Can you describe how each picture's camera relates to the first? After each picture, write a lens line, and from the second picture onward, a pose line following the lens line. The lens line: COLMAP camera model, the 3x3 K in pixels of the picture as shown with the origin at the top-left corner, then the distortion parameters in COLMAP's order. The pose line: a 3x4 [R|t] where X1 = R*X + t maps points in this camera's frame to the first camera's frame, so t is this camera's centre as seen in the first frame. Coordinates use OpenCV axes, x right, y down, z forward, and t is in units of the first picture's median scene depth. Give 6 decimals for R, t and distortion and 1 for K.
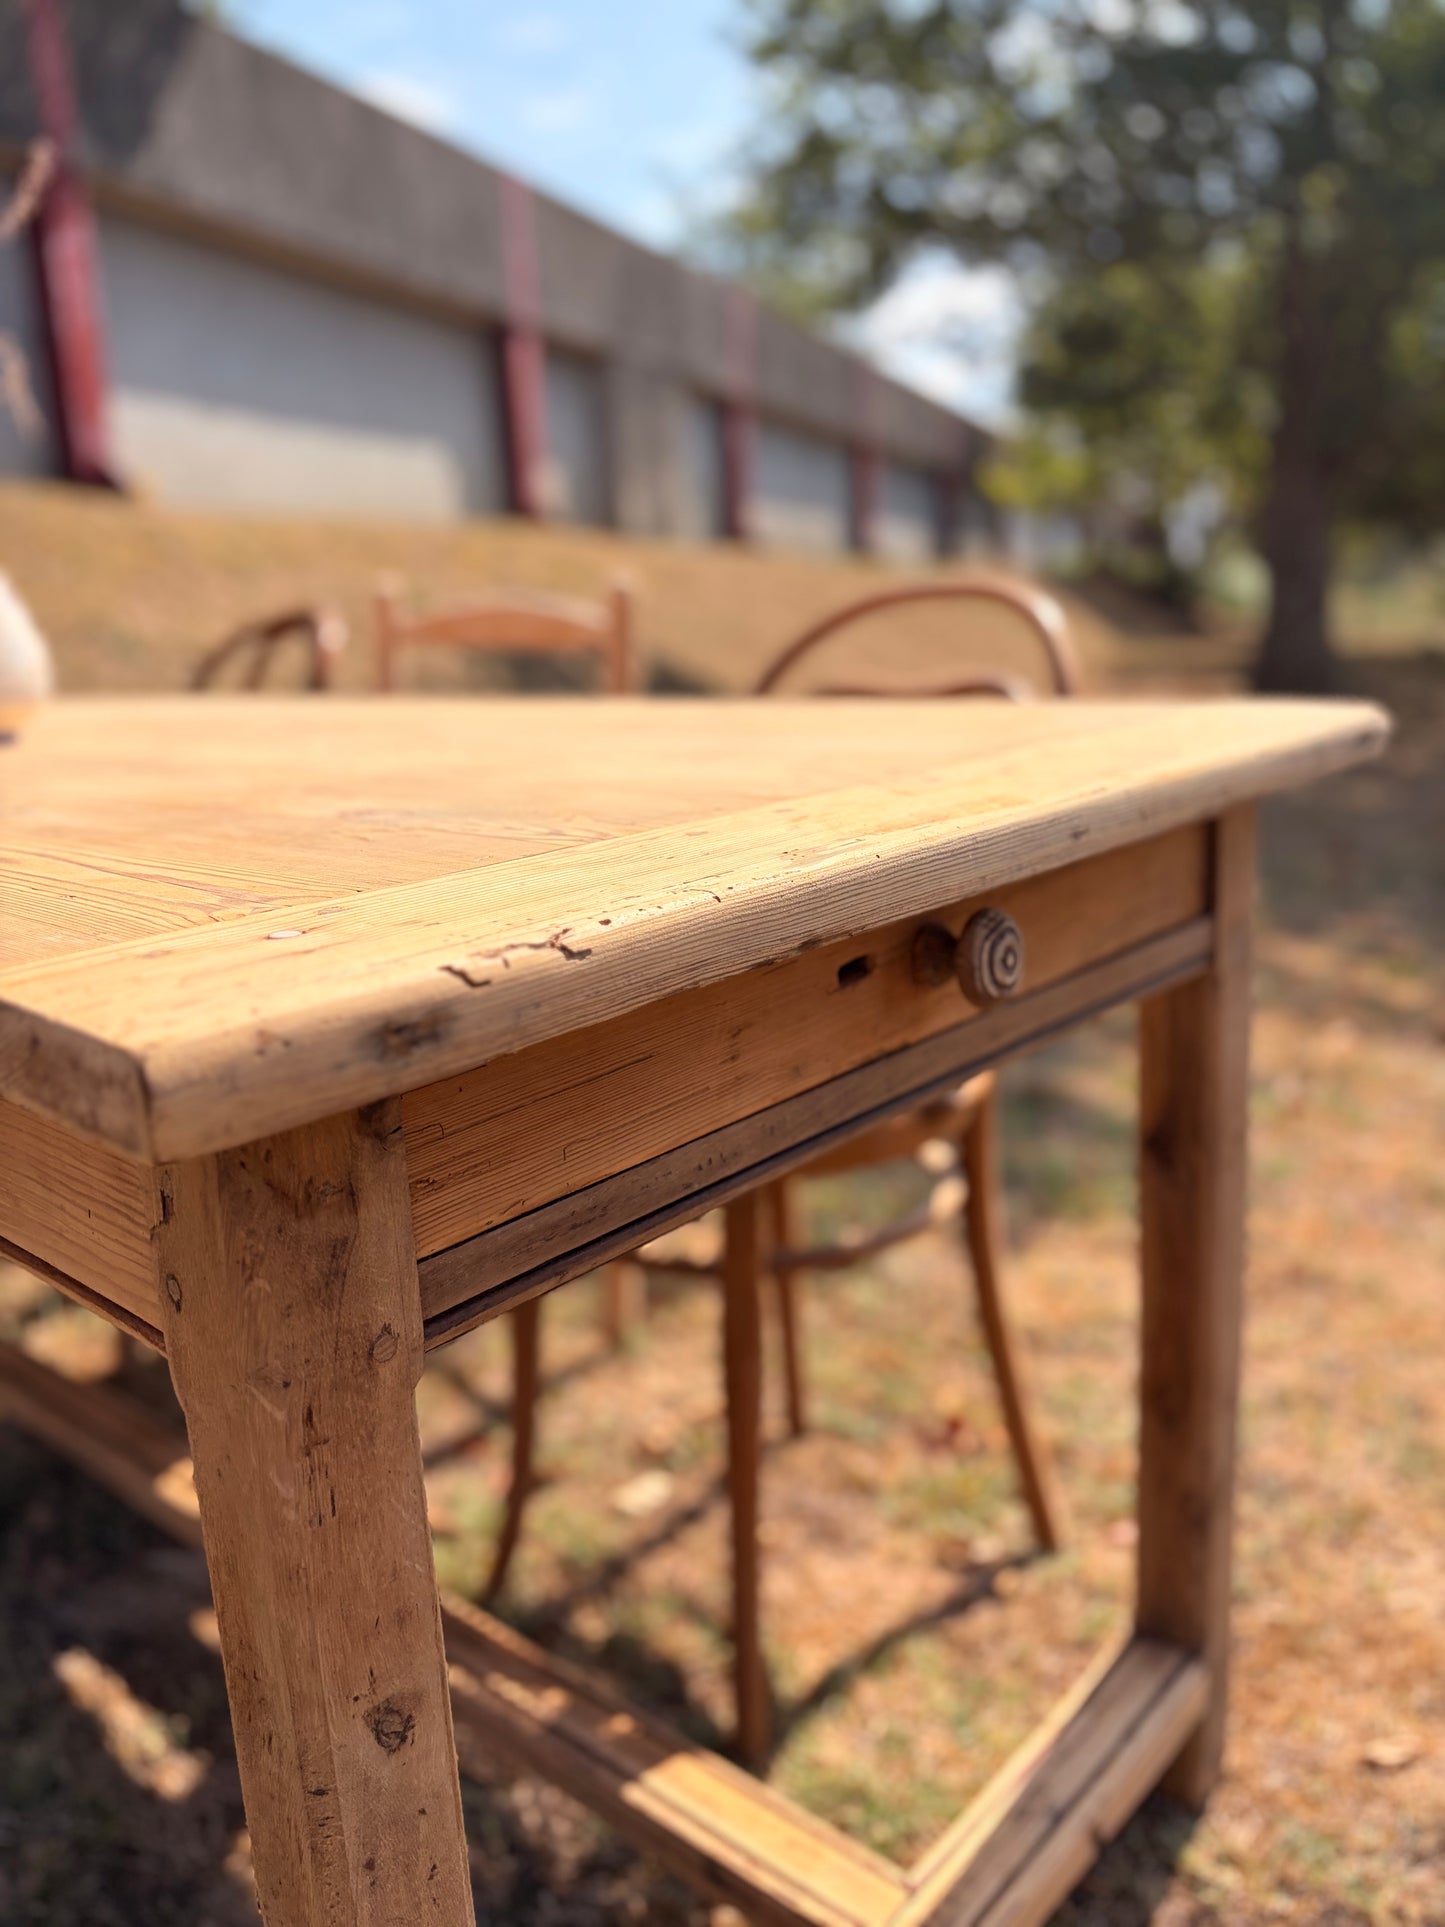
lens RADIAL K [[1473.6, 0, 727.1], [0, 1473.6, 926.3], [0, 0, 1]] dist [0.040068, -0.043317]
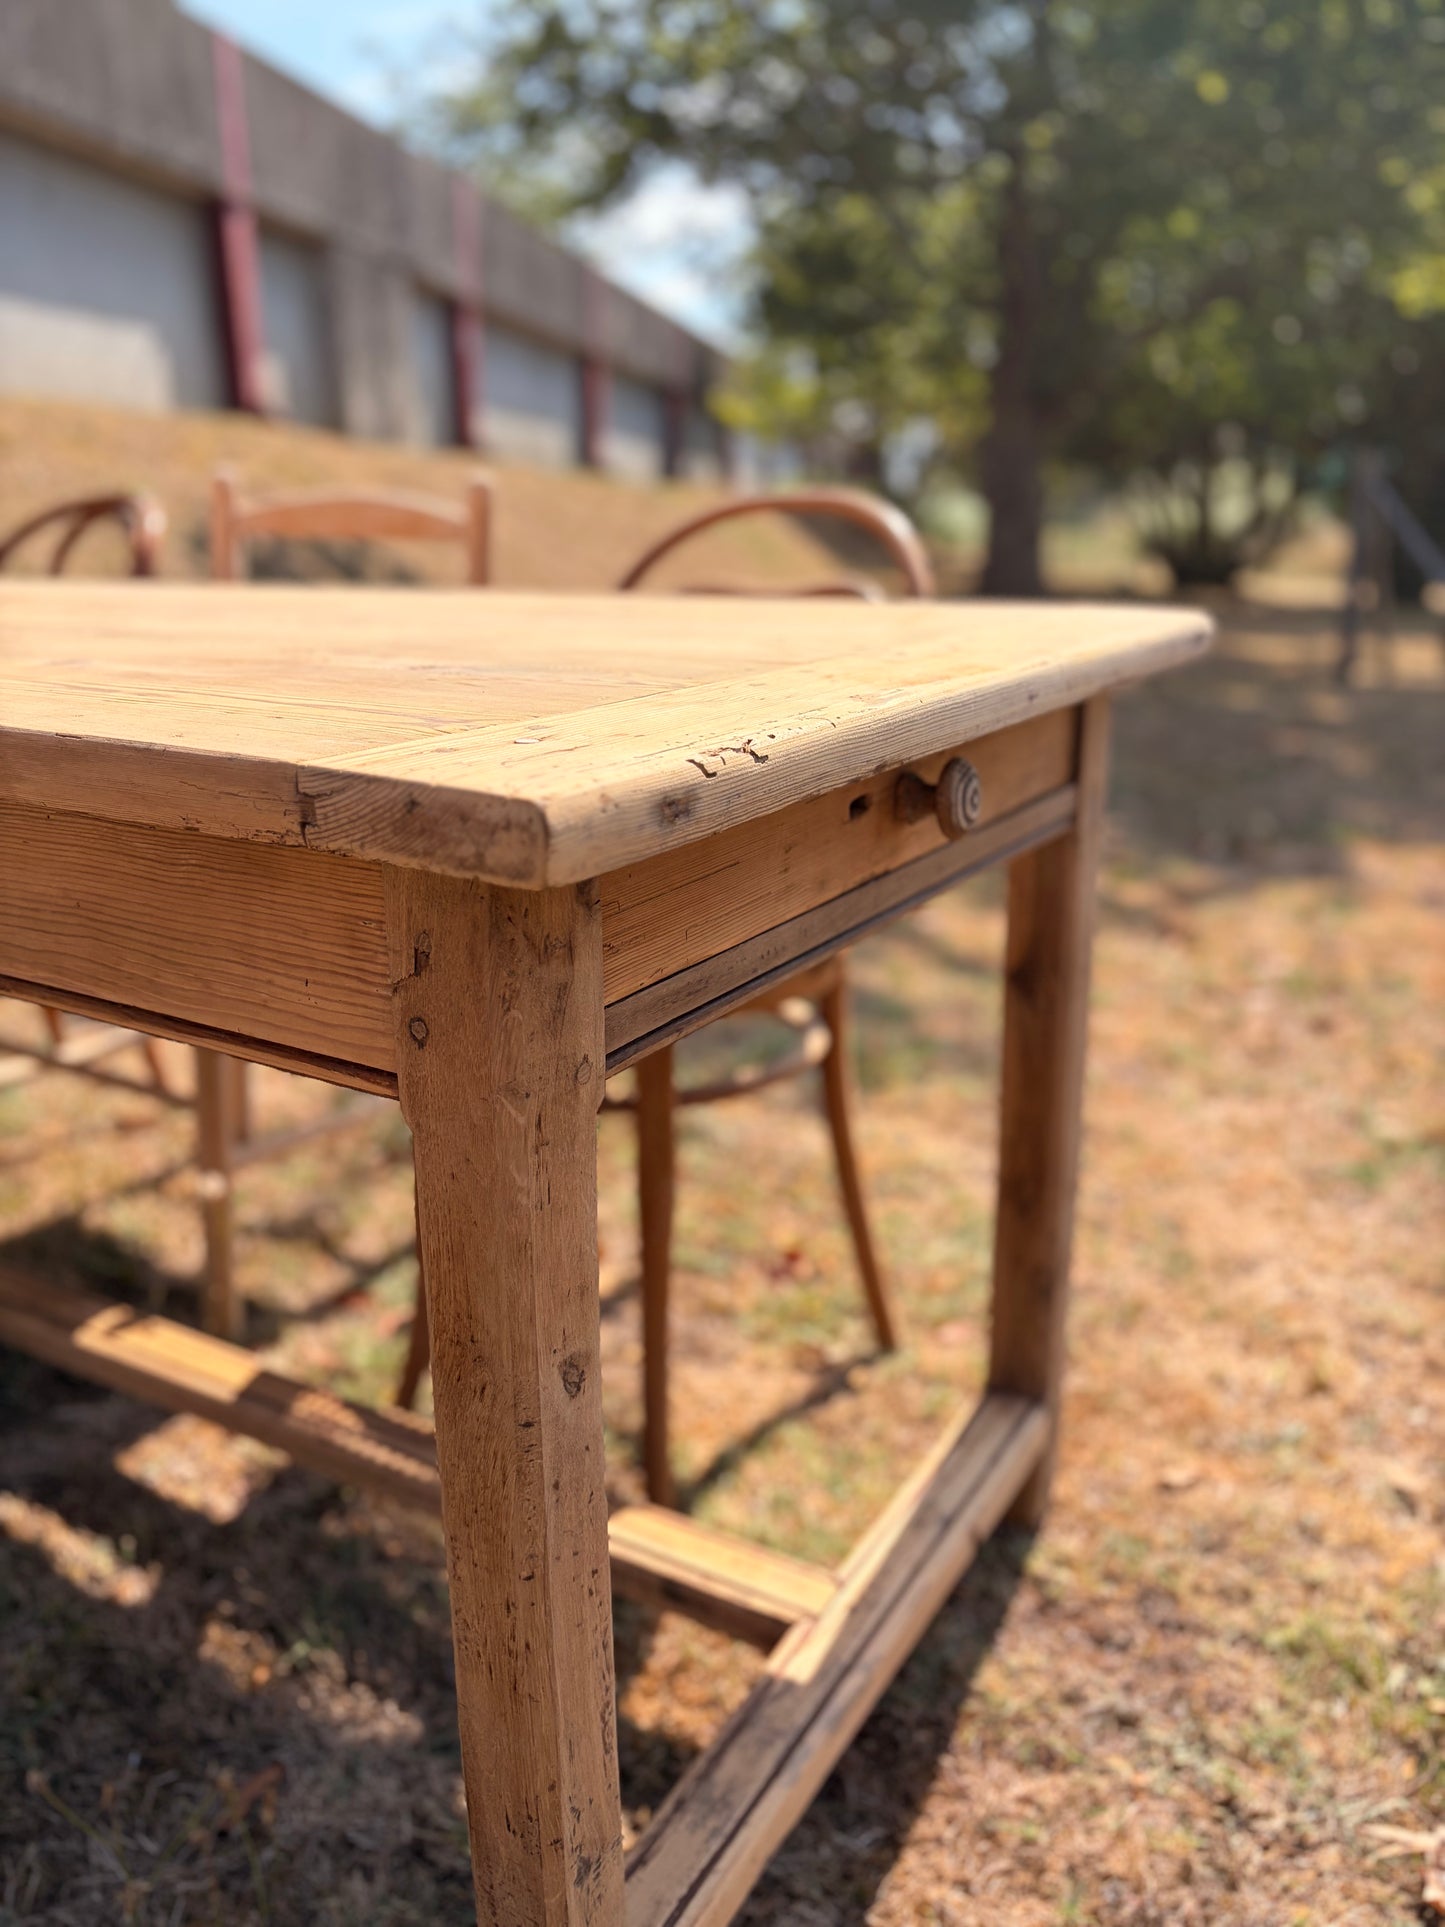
lens RADIAL K [[1473.6, 0, 729.8], [0, 1473.6, 931.6], [0, 0, 1]] dist [0.040068, -0.043317]
pose [[0.982283, -0.008162, 0.187227, -0.142284], [-0.002343, 0.998438, 0.055818, 0.037801], [-0.187390, -0.055268, 0.980730, -0.106355]]
